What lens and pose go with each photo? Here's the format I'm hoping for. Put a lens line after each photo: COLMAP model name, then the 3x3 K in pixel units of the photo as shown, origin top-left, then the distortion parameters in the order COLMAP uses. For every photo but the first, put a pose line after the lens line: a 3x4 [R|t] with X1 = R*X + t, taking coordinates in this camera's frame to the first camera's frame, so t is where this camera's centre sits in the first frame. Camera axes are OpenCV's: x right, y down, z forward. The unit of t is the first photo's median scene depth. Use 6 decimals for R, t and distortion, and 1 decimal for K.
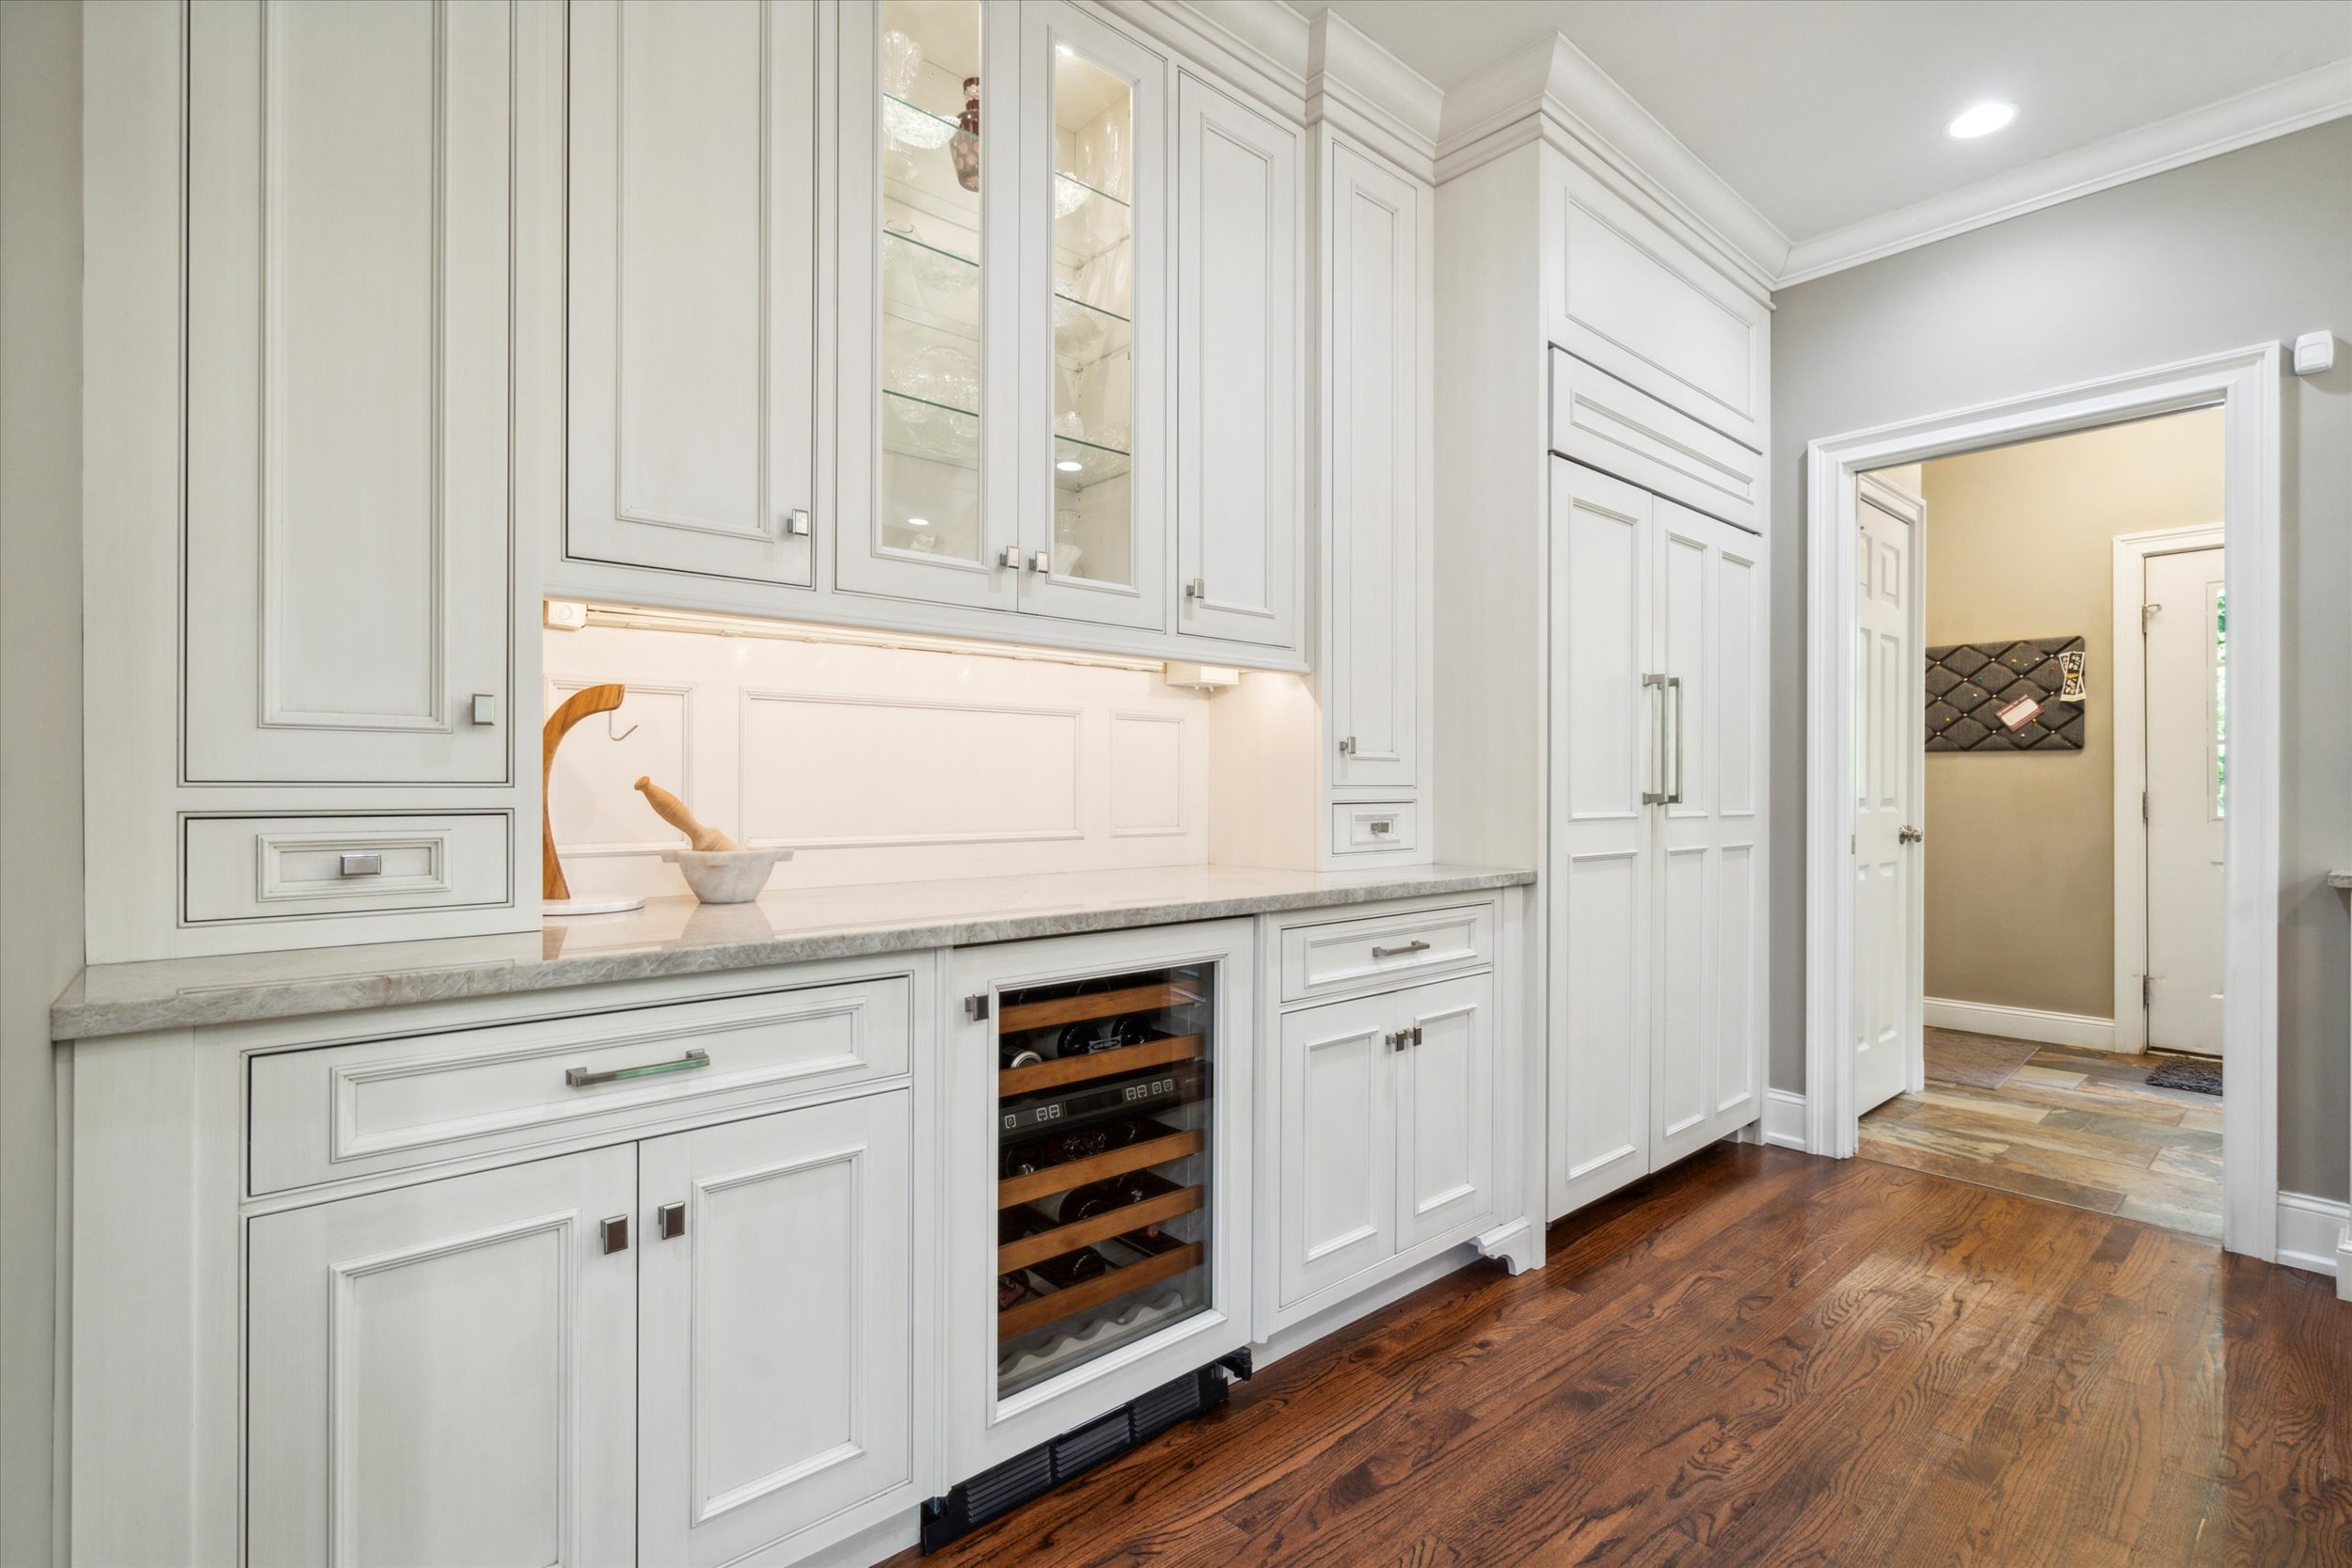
lens RADIAL K [[1077.5, 0, 1160.3], [0, 1077.5, 784.1], [0, 0, 1]] dist [-0.004129, 0.000434]
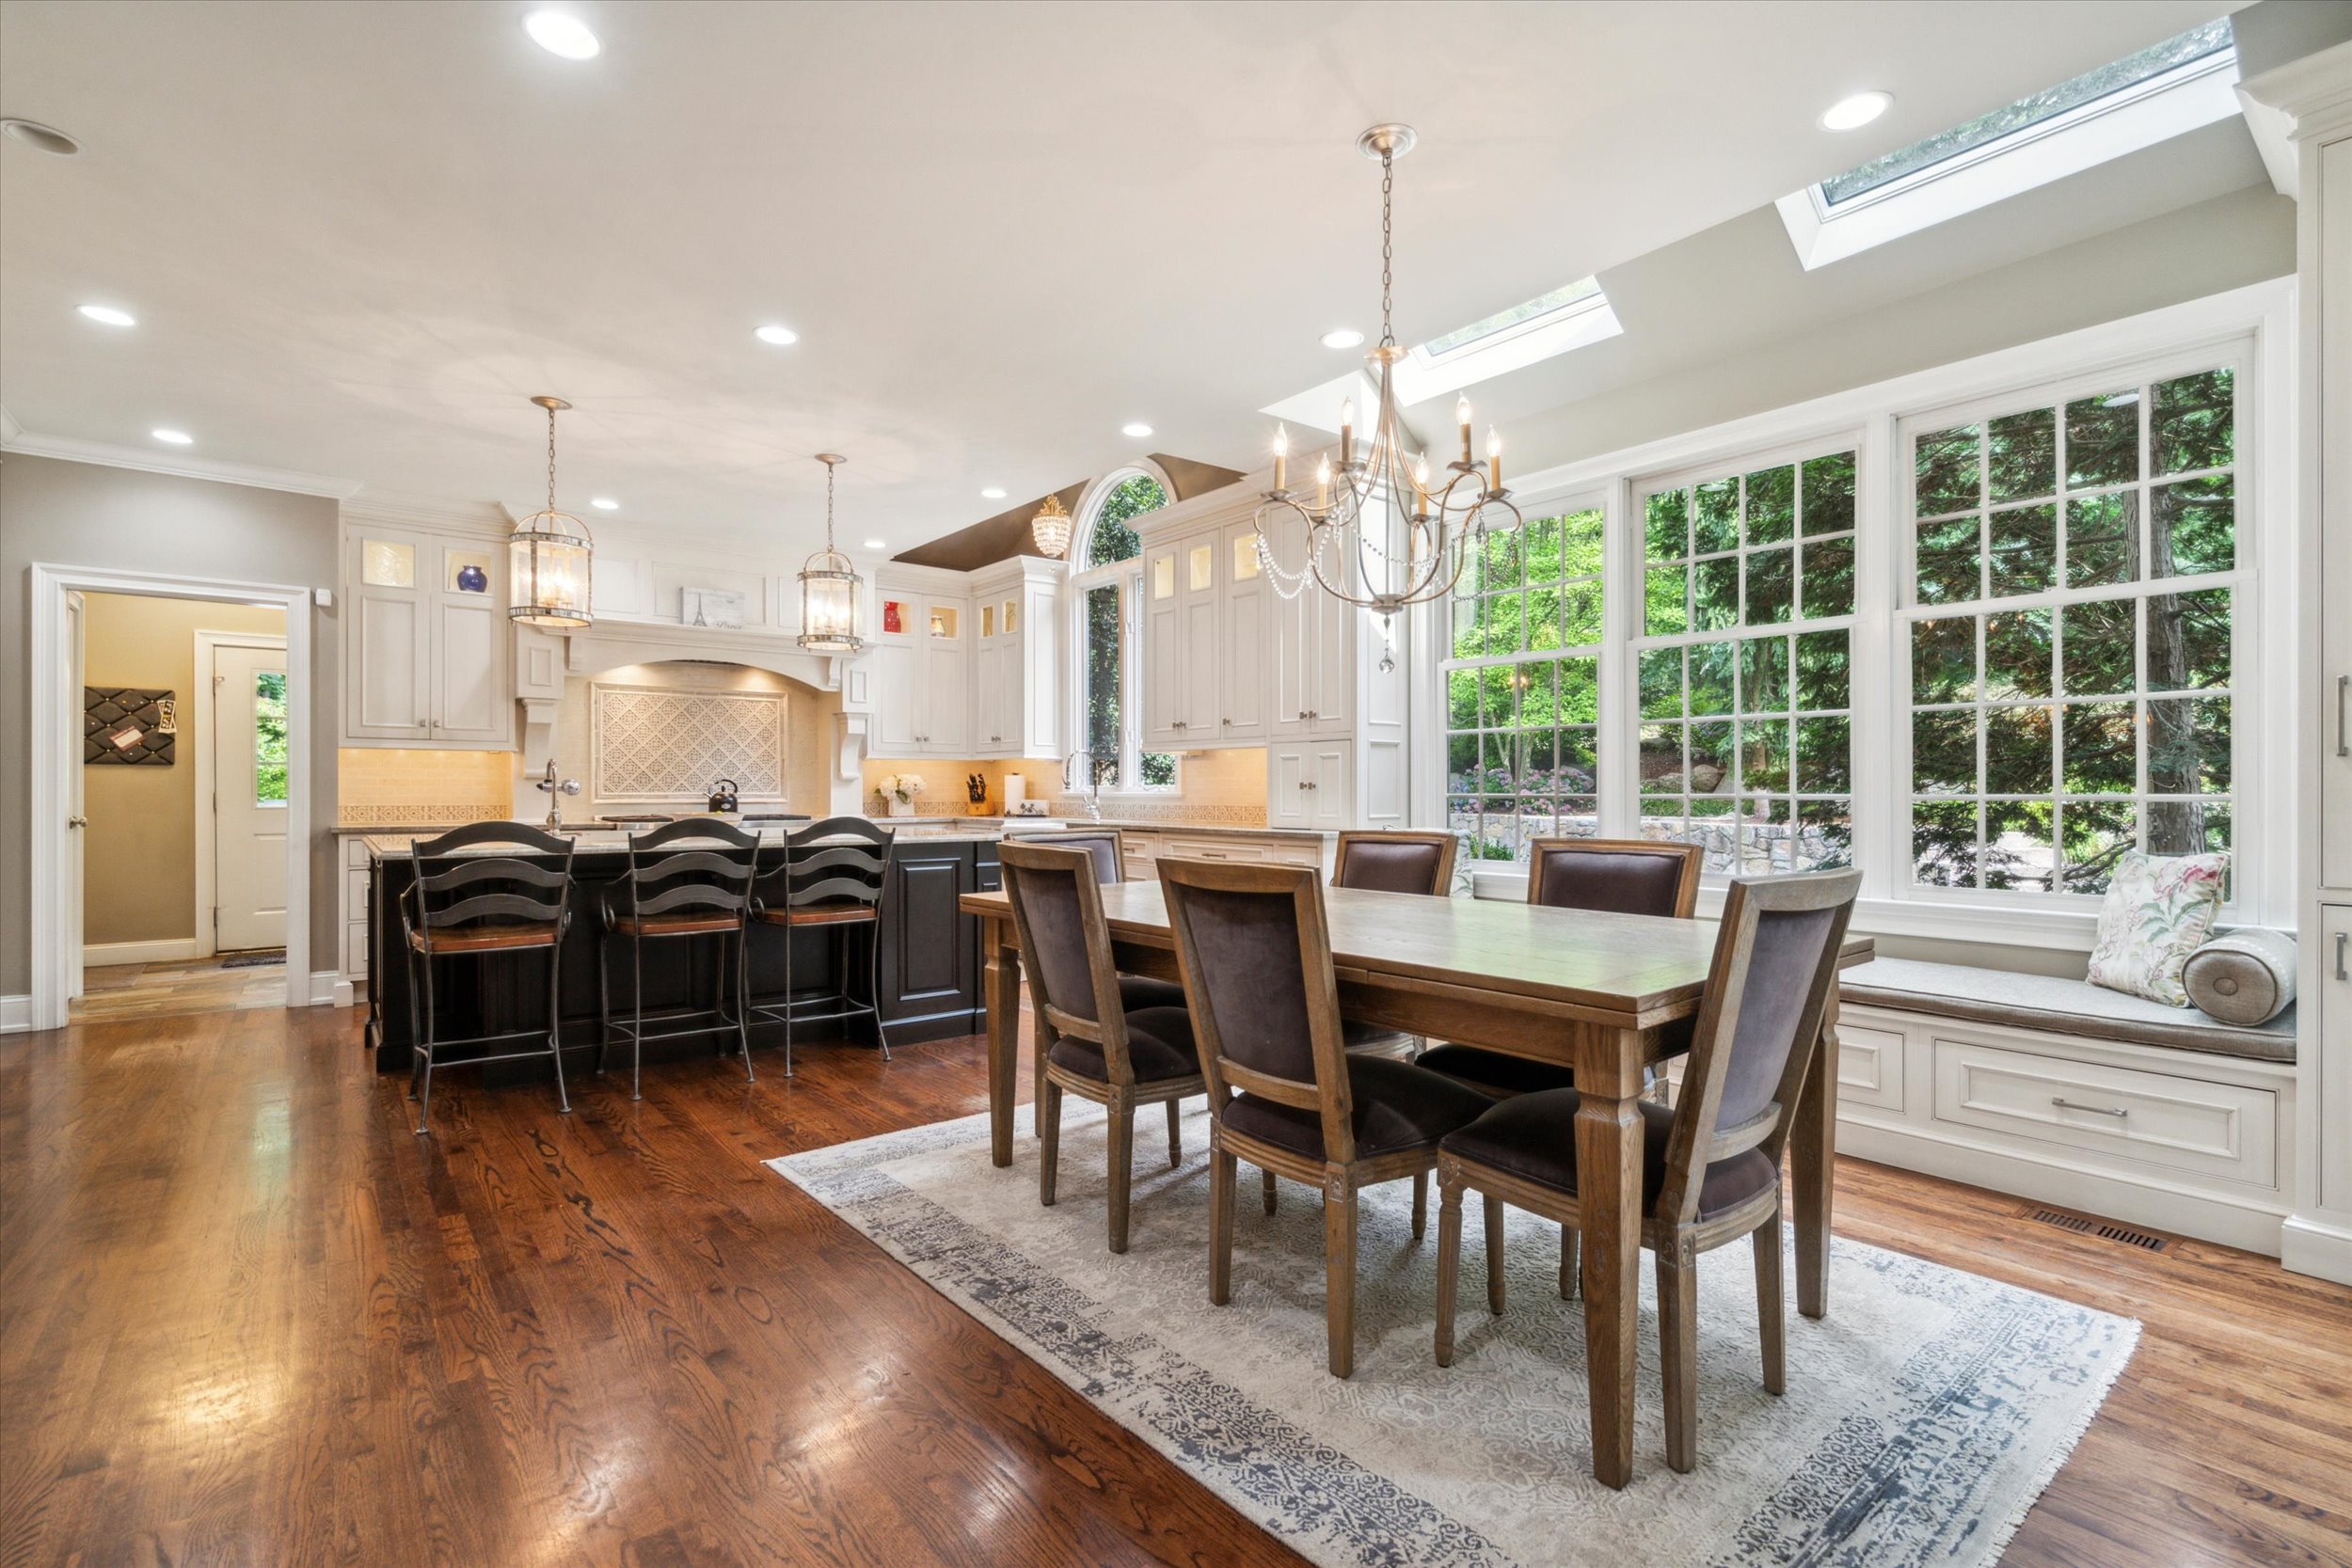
lens RADIAL K [[1077.5, 0, 1177.2], [0, 1077.5, 795.7], [0, 0, 1]] dist [-0.004129, 0.000434]
pose [[0.041348, -0.007085, 0.999120, -1.421595], [-0.002037, 0.999972, 0.007175, -0.006053], [-0.999143, -0.002332, 0.041333, -1.138849]]
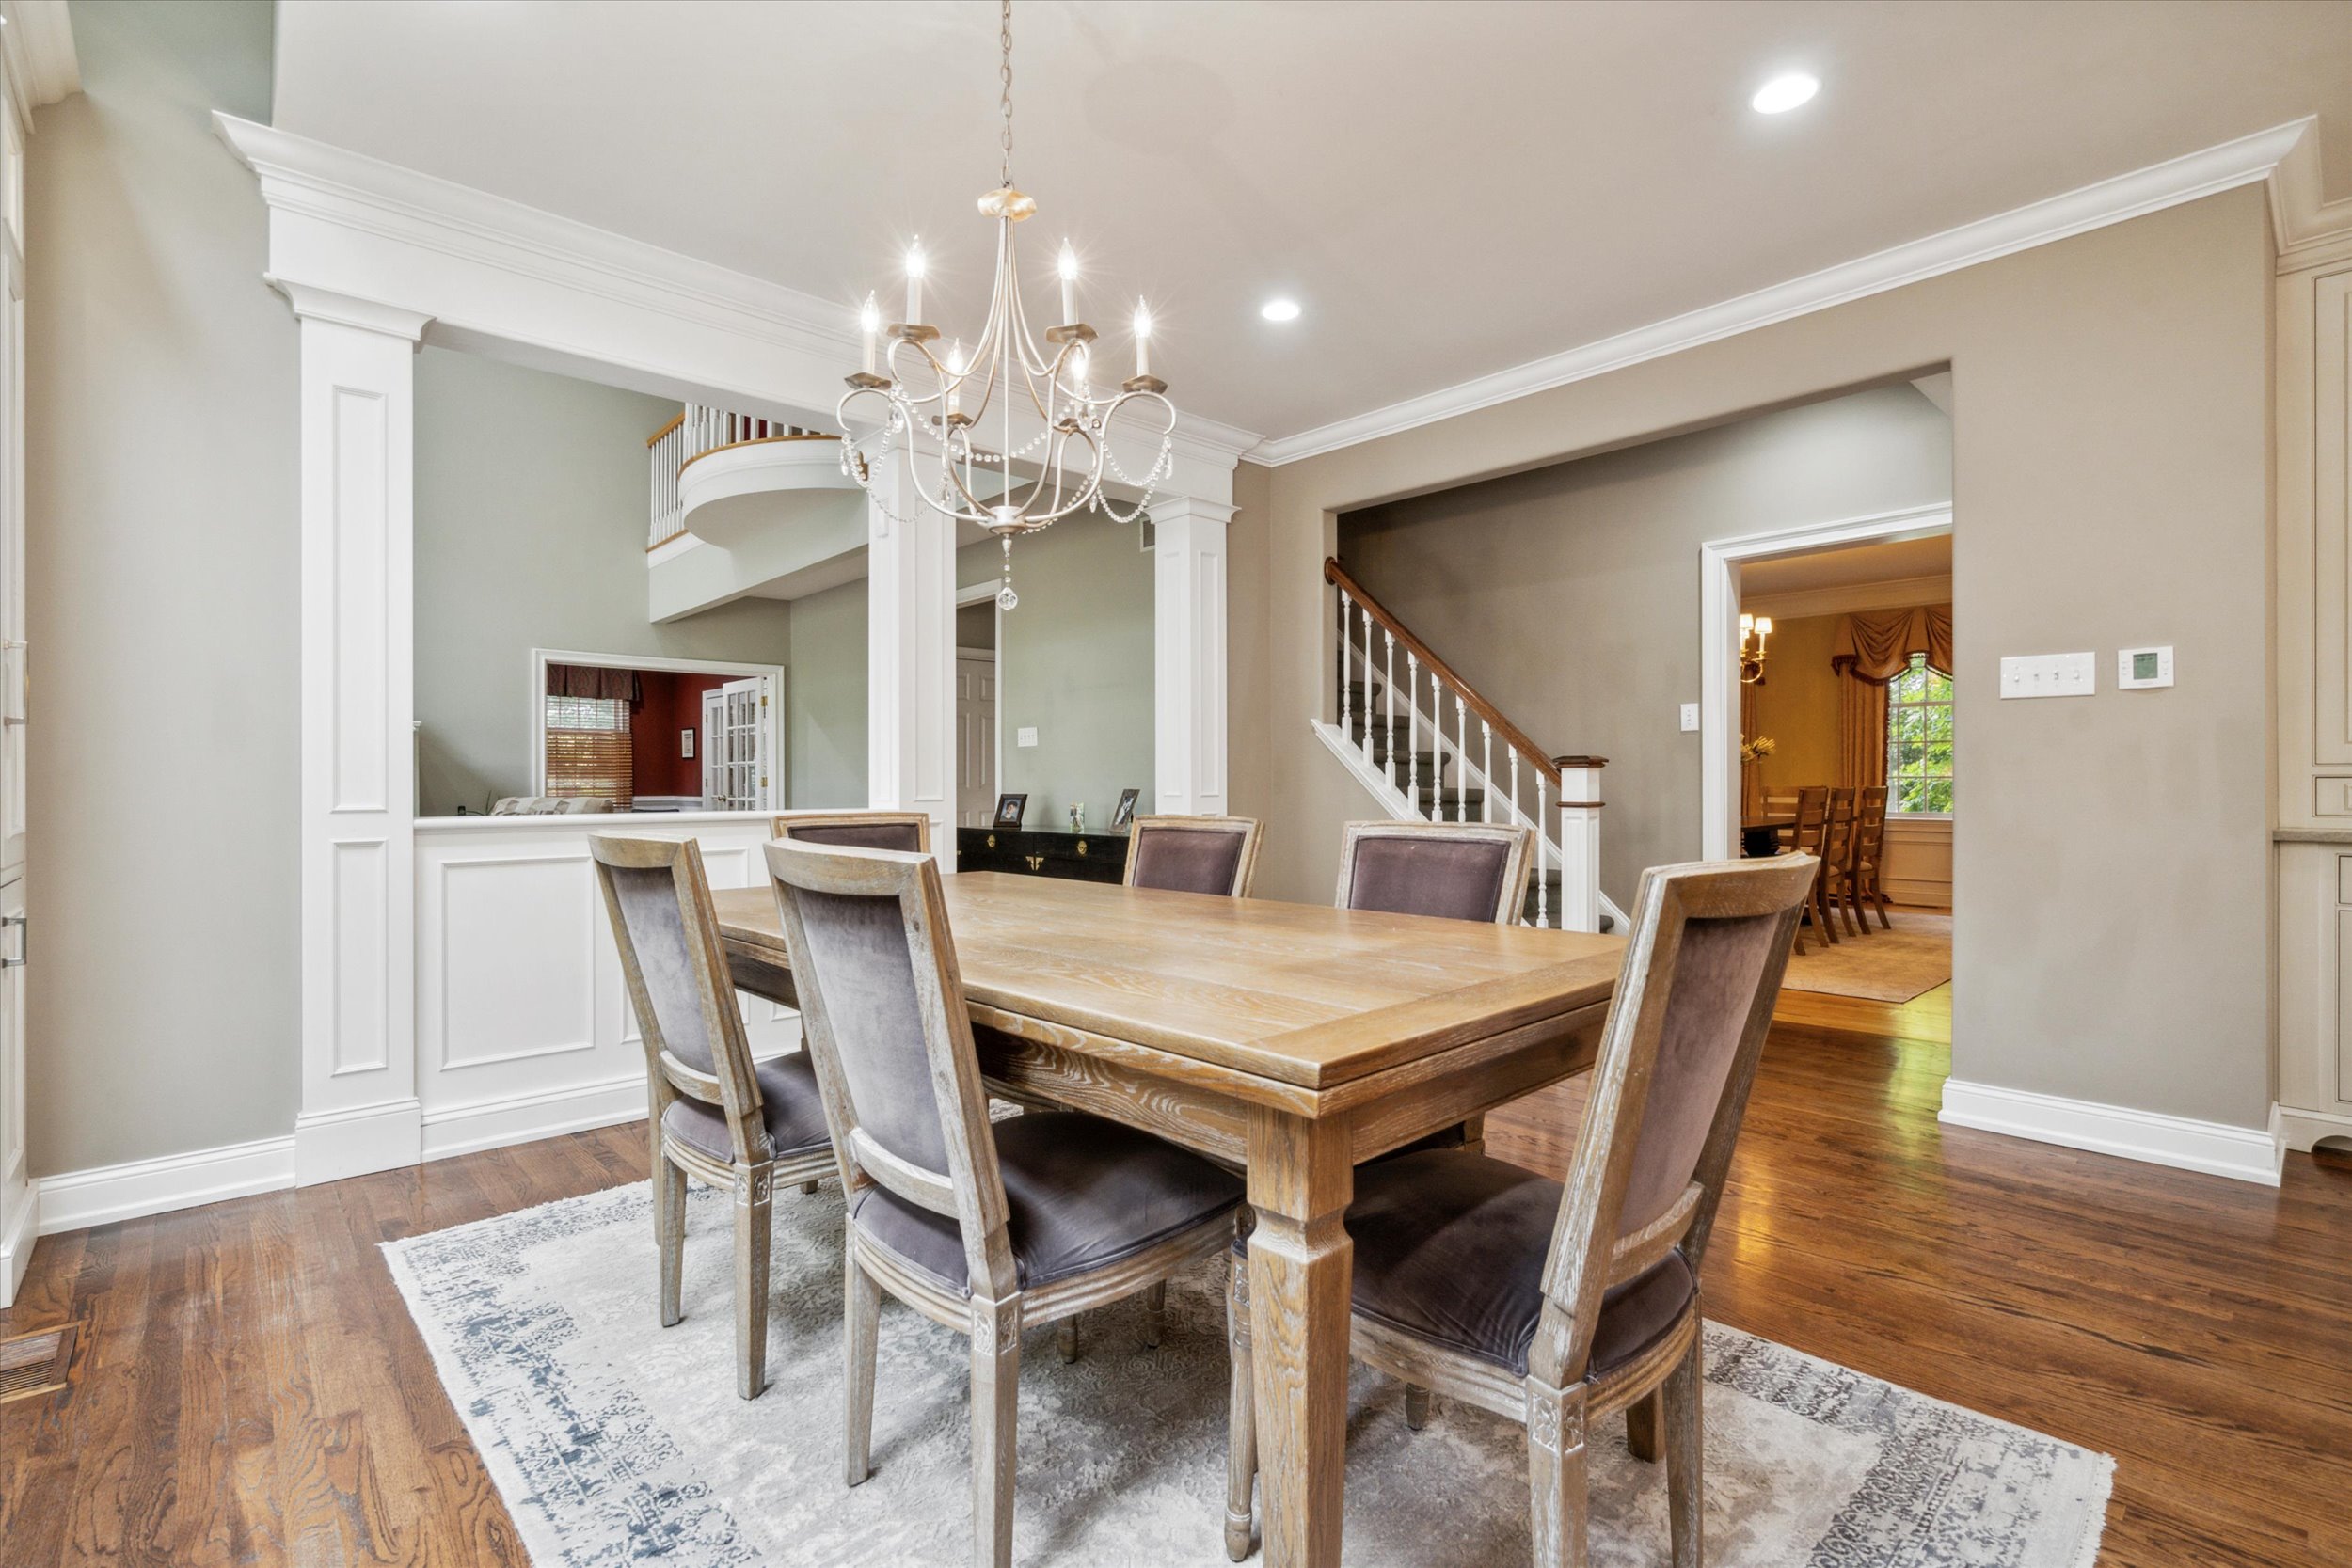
lens RADIAL K [[1077.5, 0, 1167.9], [0, 1077.5, 785.3], [0, 0, 1]] dist [-0.004129, 0.000434]
pose [[0.019134, 0.001644, -0.999816, 1.085080], [0.003673, 0.999992, 0.001715, 0.021949], [0.999810, -0.003705, 0.019127, -1.212436]]
